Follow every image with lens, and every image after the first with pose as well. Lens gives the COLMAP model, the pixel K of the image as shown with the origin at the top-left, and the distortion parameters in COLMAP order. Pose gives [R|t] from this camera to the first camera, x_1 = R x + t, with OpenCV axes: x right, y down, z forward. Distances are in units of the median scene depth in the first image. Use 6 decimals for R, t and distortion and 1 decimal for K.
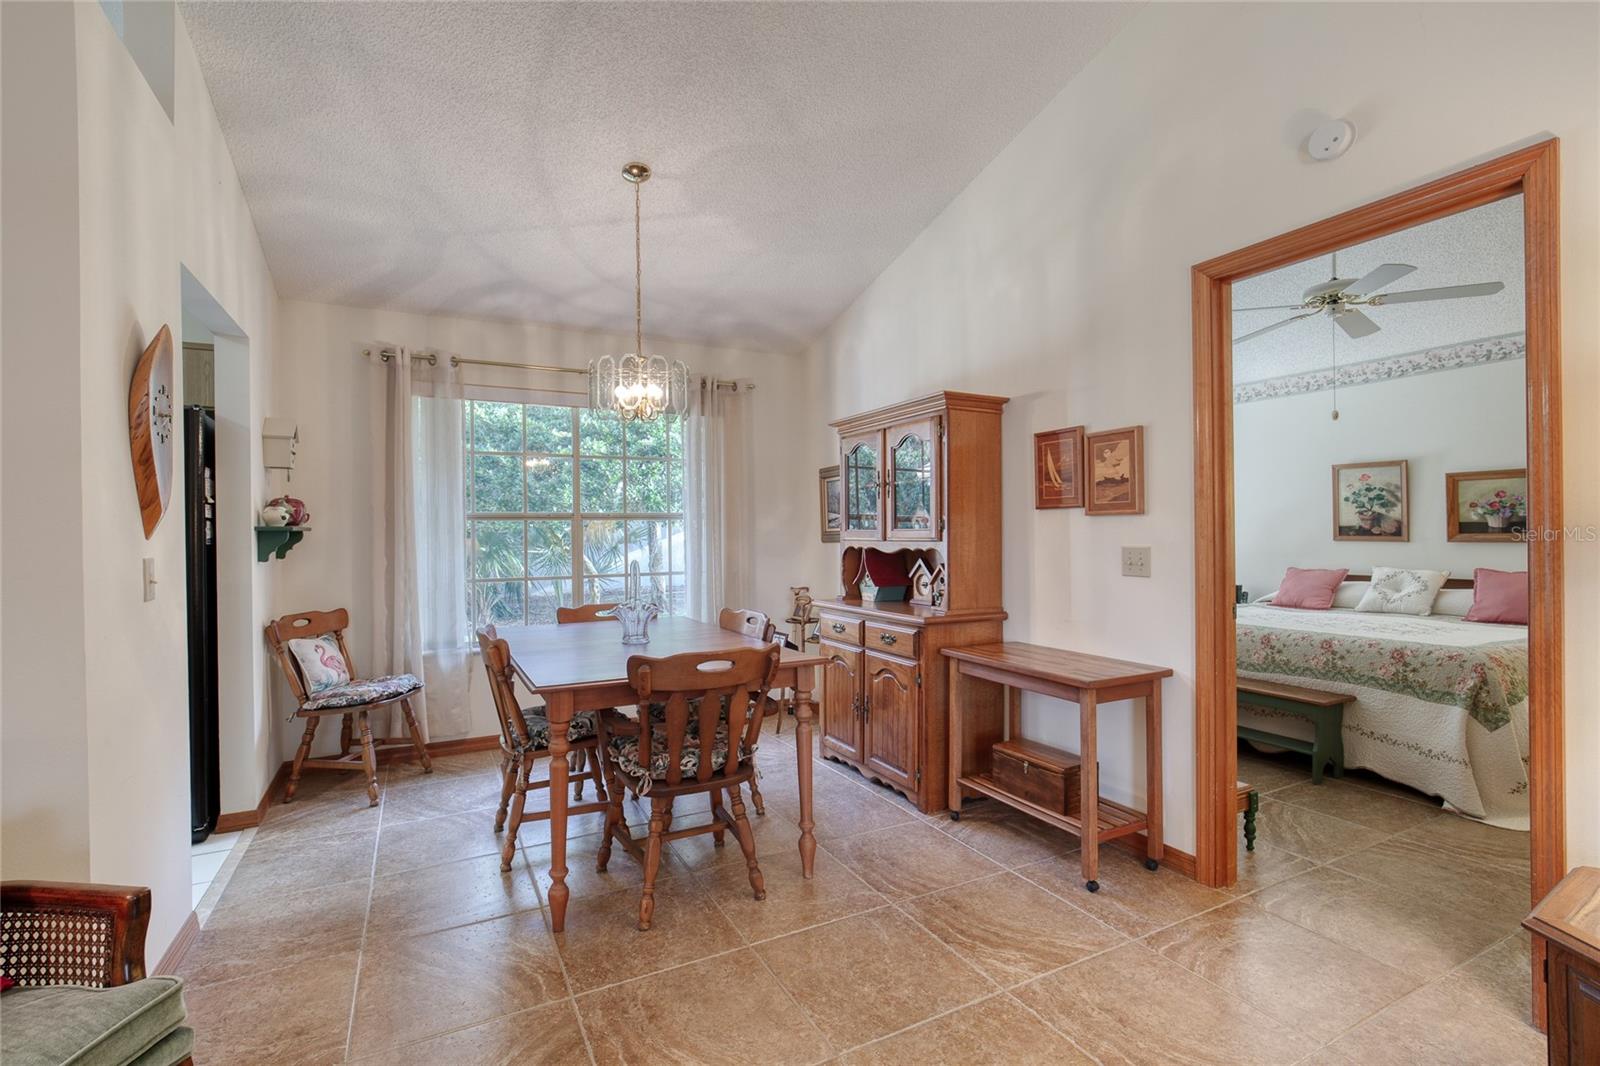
lens RADIAL K [[729.5, 0, 781.2], [0, 729.5, 540.0], [0, 0, 1]] dist [-0.016419, 0.007112]
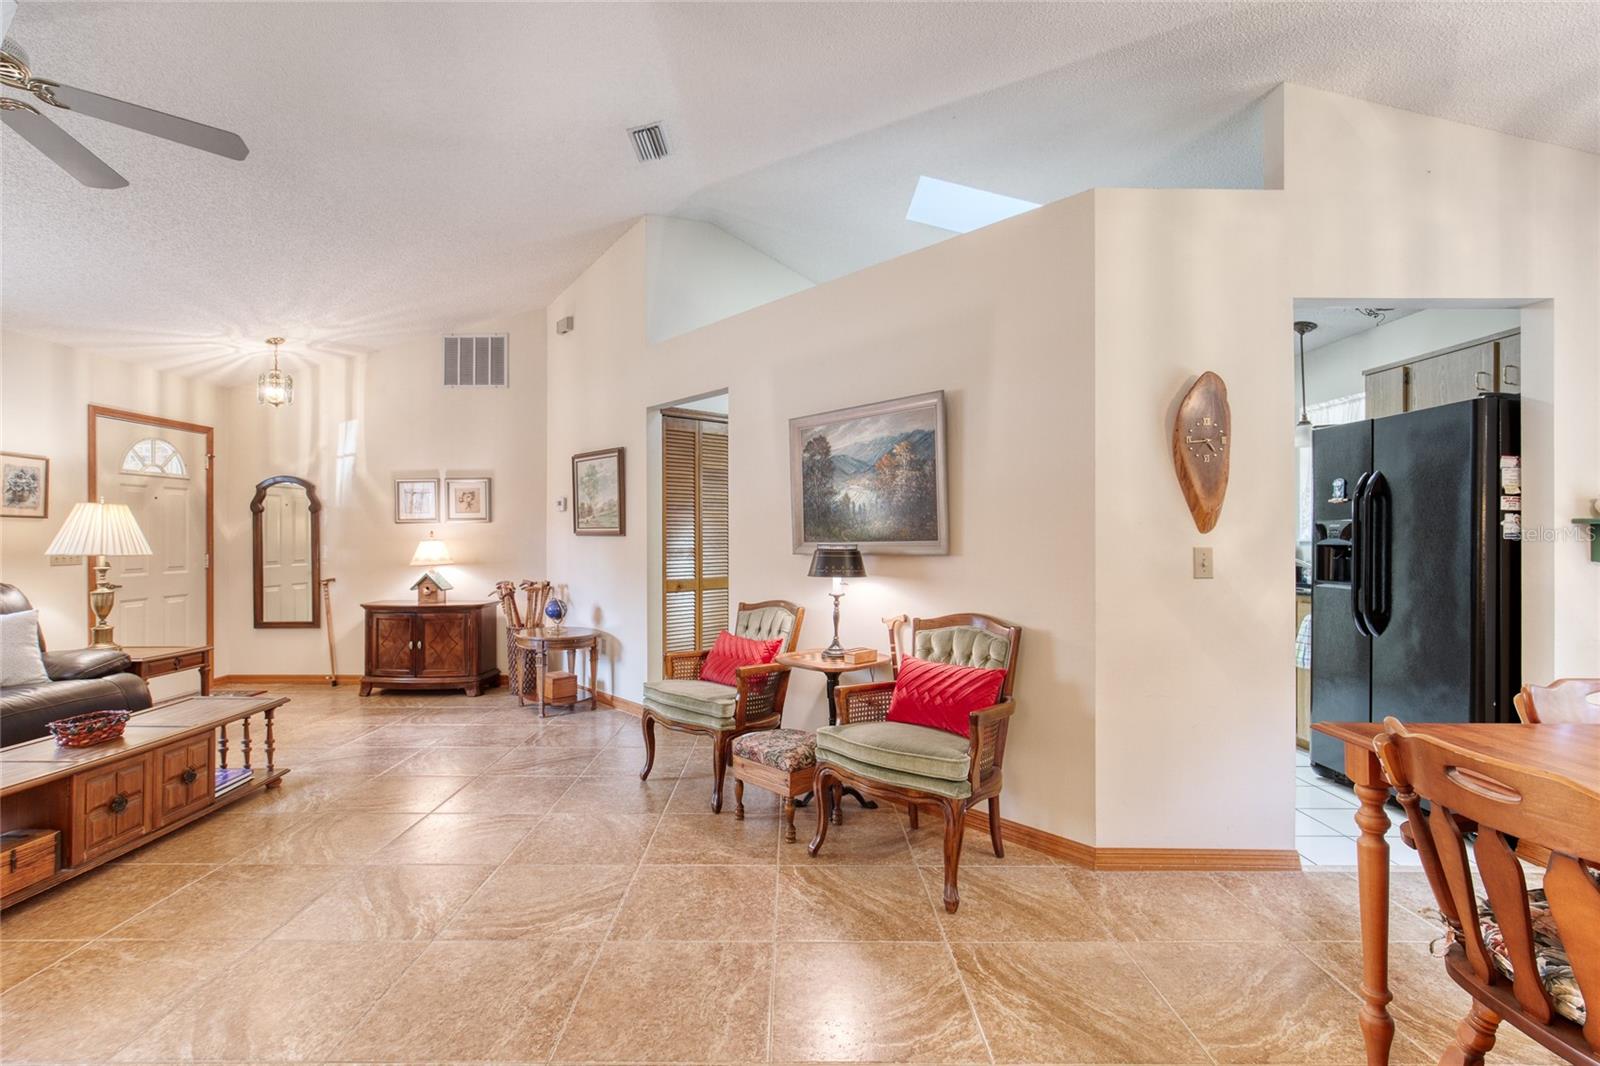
lens RADIAL K [[729.5, 0, 794.5], [0, 729.5, 542.5], [0, 0, 1]] dist [-0.016419, 0.007112]
pose [[-0.447367, 0.021271, -0.894098, 0.437564], [-0.001032, 0.999704, 0.024299, -0.010183], [0.894350, 0.011793, -0.447213, 0.582071]]
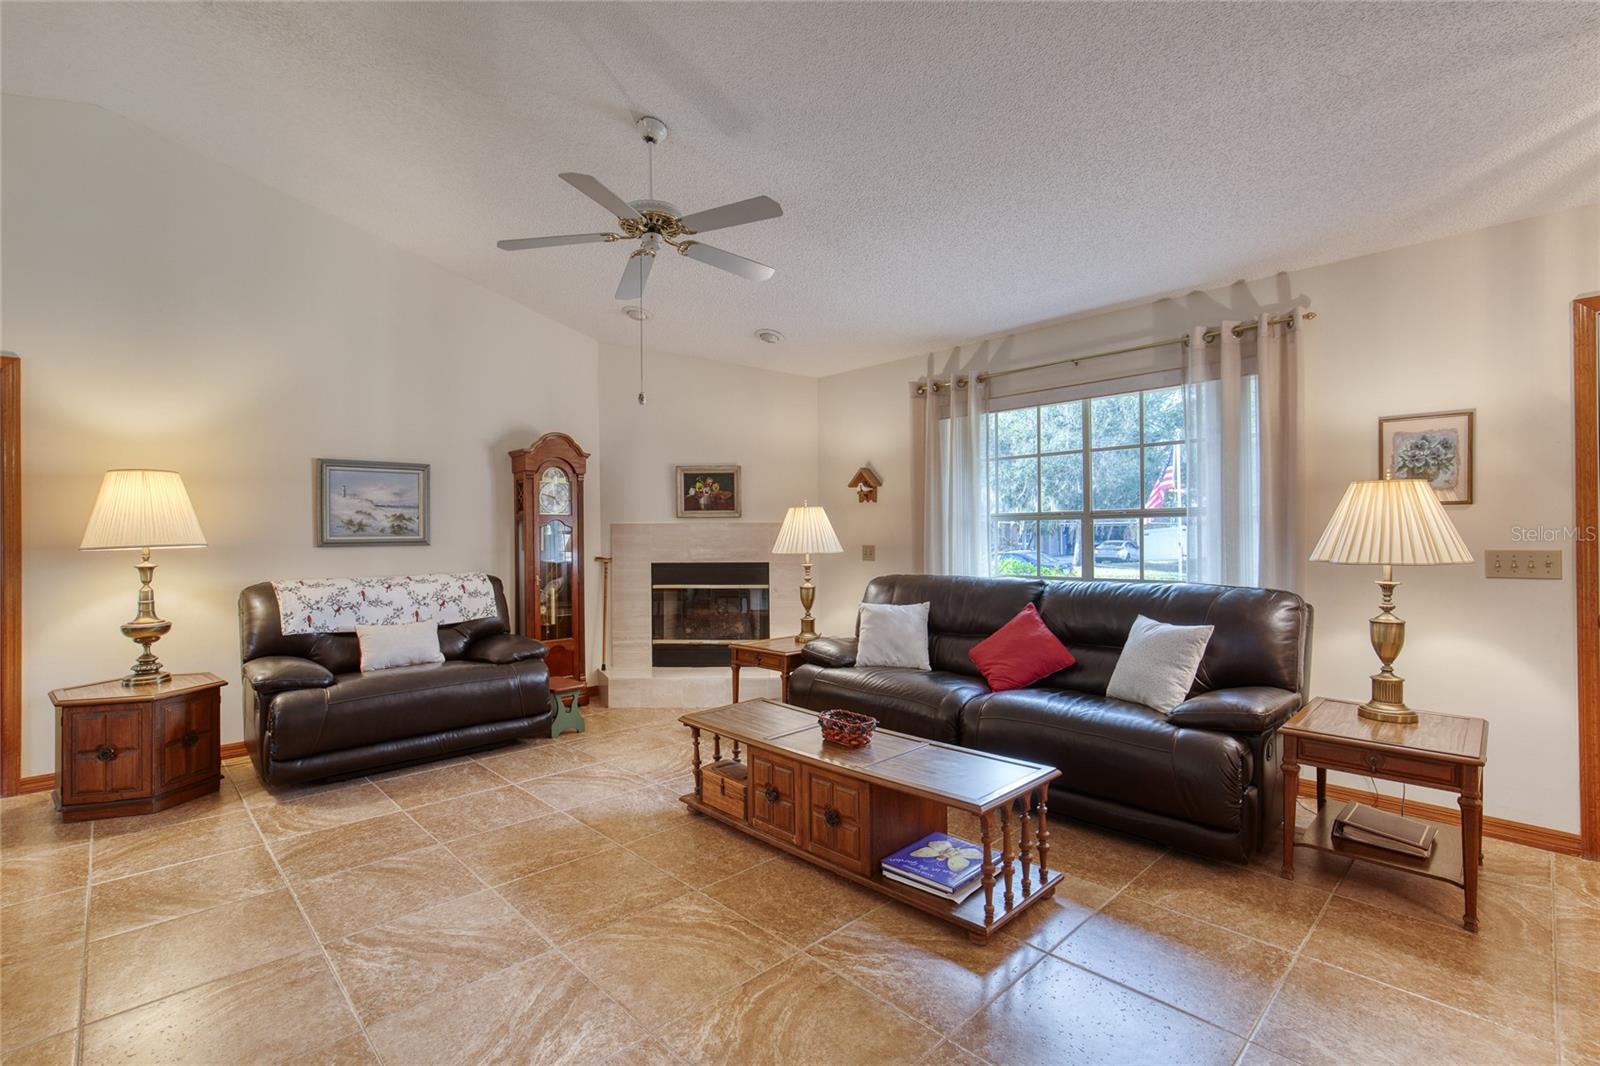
lens RADIAL K [[729.5, 0, 785.7], [0, 729.5, 532.7], [0, 0, 1]] dist [-0.016419, 0.007112]
pose [[-0.284922, 0.019095, 0.958361, -0.816819], [0.020814, 0.999689, -0.013731, 0.009818], [-0.958325, 0.016035, -0.285230, -0.266109]]
